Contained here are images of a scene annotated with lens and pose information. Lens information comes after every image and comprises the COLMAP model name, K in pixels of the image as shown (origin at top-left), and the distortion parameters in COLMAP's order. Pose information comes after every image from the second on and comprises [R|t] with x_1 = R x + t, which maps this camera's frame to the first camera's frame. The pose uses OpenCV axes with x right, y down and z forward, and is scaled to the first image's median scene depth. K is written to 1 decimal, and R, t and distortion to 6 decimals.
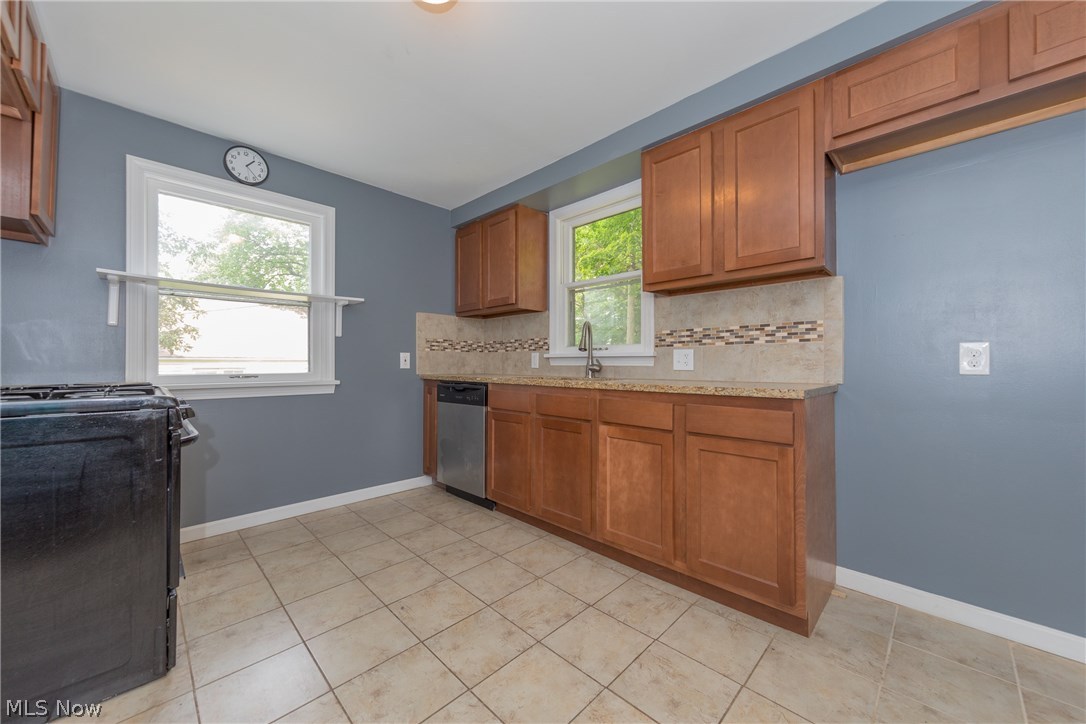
lens RADIAL K [[394.4, 0, 548.8], [0, 394.4, 362.6], [0, 0, 1]] dist [0.000796, -0.000031]
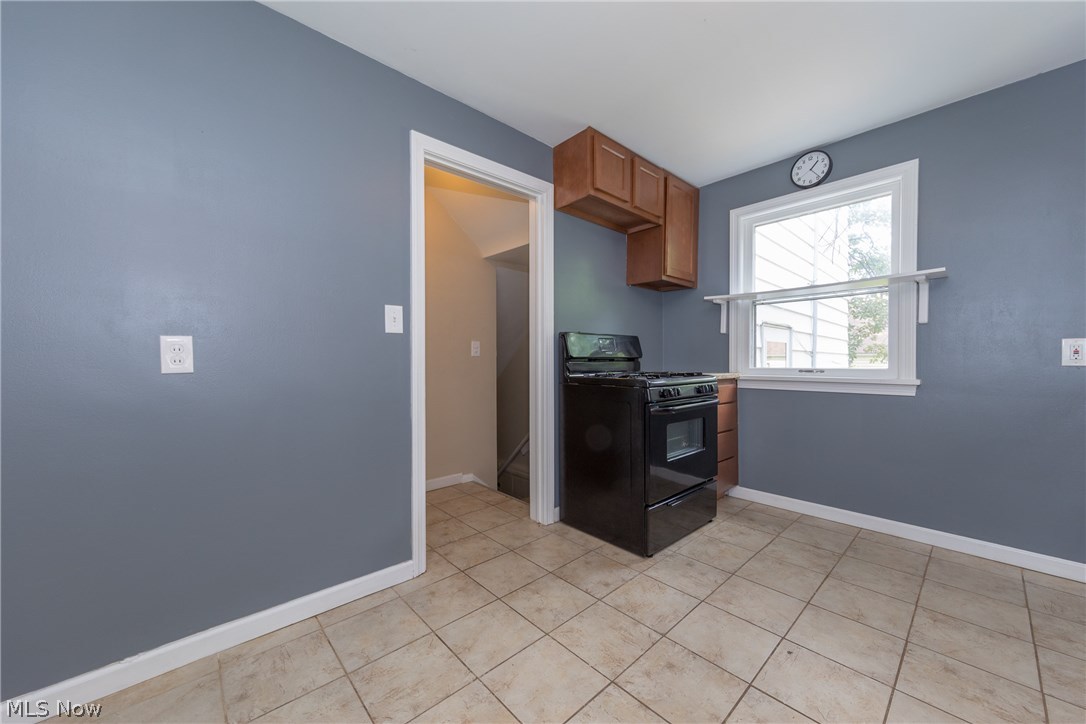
lens RADIAL K [[394.4, 0, 545.3], [0, 394.4, 362.1], [0, 0, 1]] dist [0.000796, -0.000031]
pose [[-0.052234, 0.001211, -0.998634, 0.341993], [0.008651, 0.999962, 0.000760, 0.004536], [0.998597, -0.008599, -0.052242, 0.379030]]
